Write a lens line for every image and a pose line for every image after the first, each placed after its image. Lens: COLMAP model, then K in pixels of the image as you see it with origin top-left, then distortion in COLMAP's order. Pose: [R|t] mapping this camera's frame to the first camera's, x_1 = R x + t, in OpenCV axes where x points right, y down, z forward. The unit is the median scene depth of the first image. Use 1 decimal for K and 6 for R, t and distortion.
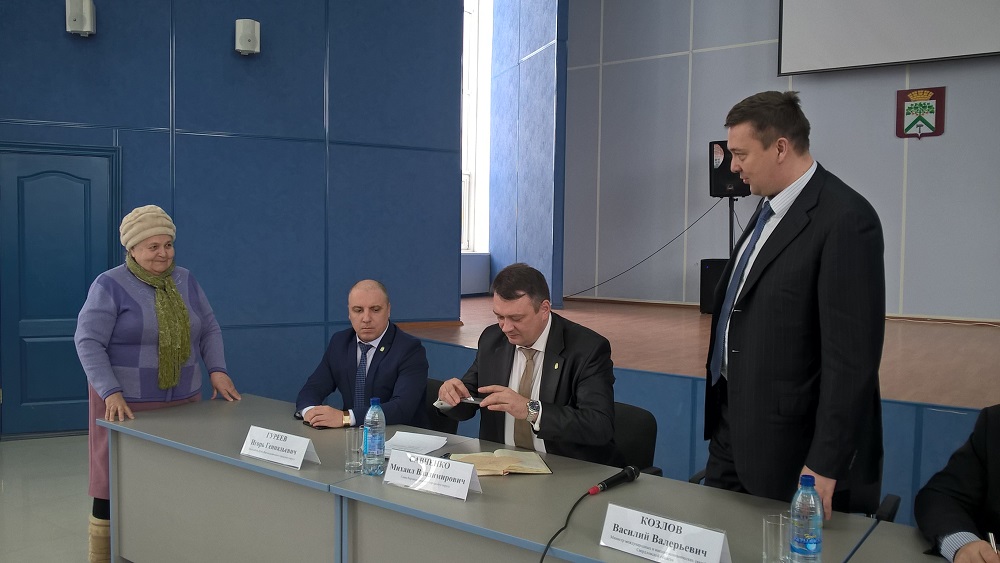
lens RADIAL K [[841.6, 0, 493.9], [0, 841.6, 280.7], [0, 0, 1]] dist [0.032616, -0.033088]
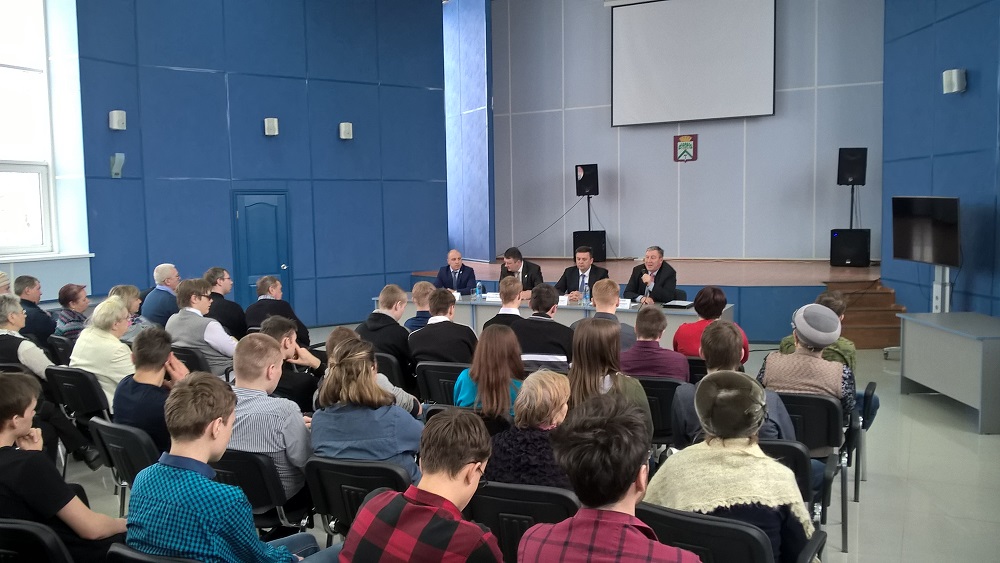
lens RADIAL K [[841.6, 0, 499.2], [0, 841.6, 286.5], [0, 0, 1]] dist [0.032616, -0.033088]
pose [[0.989644, -0.045238, 0.136230, -0.160301], [0.038992, 0.998078, 0.048175, -0.001667], [-0.138148, -0.042365, 0.989505, -0.762406]]
